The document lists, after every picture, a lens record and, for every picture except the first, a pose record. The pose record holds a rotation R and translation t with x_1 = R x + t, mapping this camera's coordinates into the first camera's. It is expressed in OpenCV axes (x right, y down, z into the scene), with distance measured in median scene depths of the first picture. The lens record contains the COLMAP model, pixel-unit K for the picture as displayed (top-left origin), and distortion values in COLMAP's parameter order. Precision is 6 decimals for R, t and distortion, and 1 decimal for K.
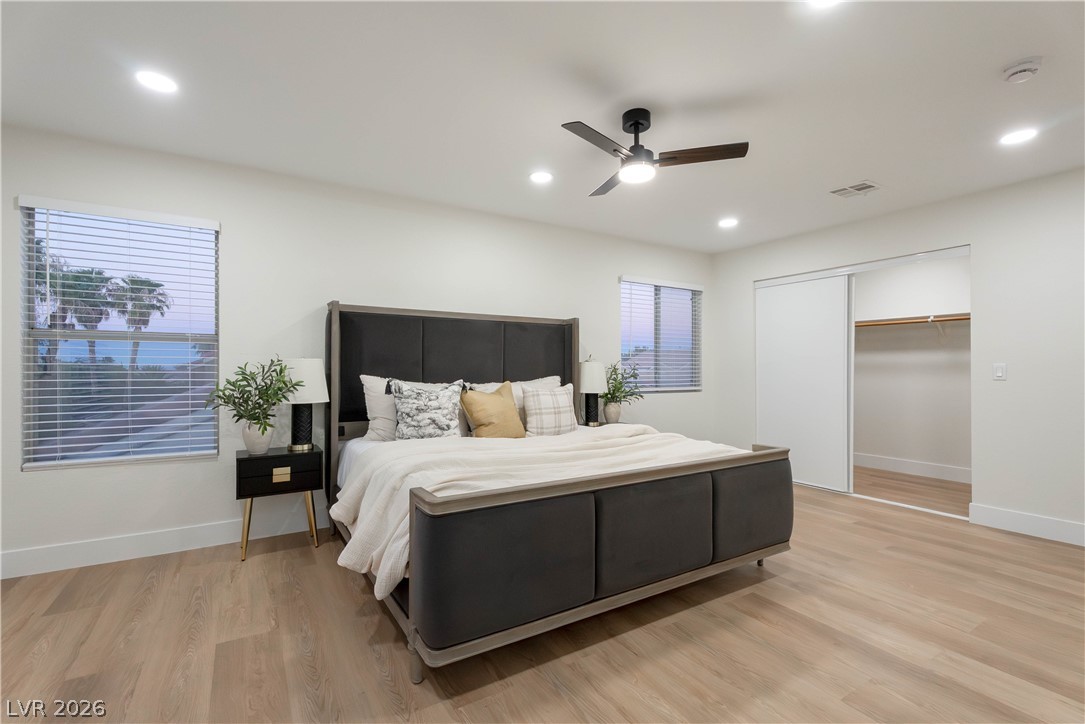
lens RADIAL K [[482.8, 0, 540.5], [0, 482.8, 355.6], [0, 0, 1]] dist [0.001156, 0.000133]
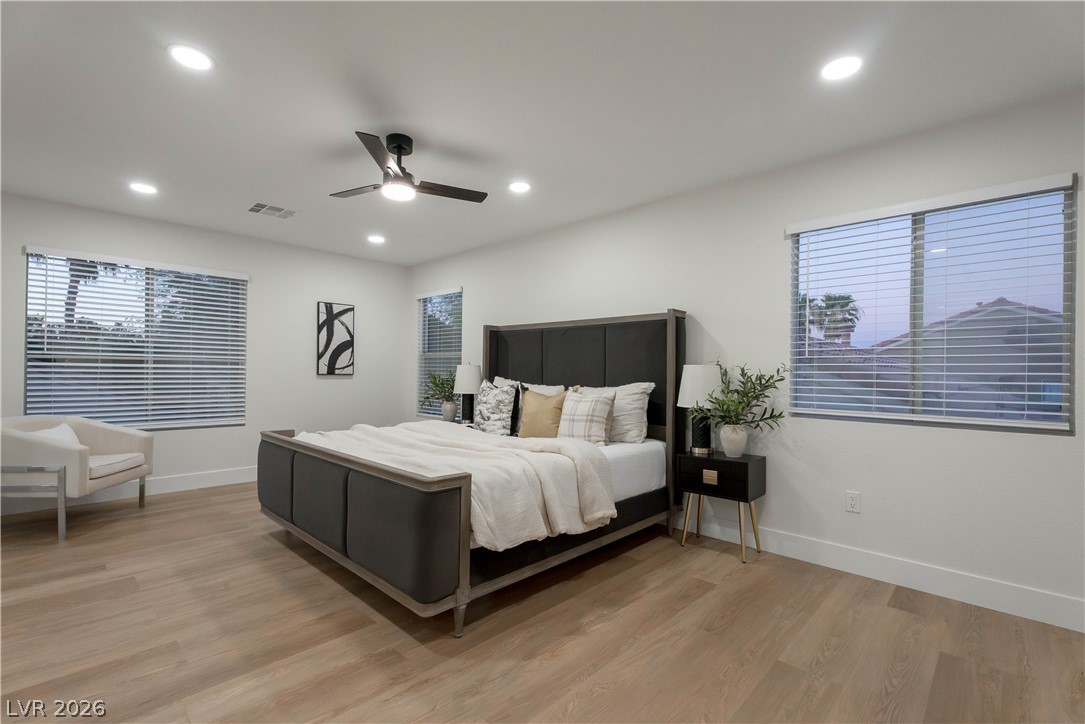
lens RADIAL K [[482.8, 0, 540.5], [0, 482.8, 355.6], [0, 0, 1]] dist [0.001156, 0.000133]
pose [[0.252013, -0.032556, -0.967176, 1.062364], [0.013857, 0.999453, -0.030032, 0.024930], [0.967625, -0.005834, 0.252326, 0.821234]]
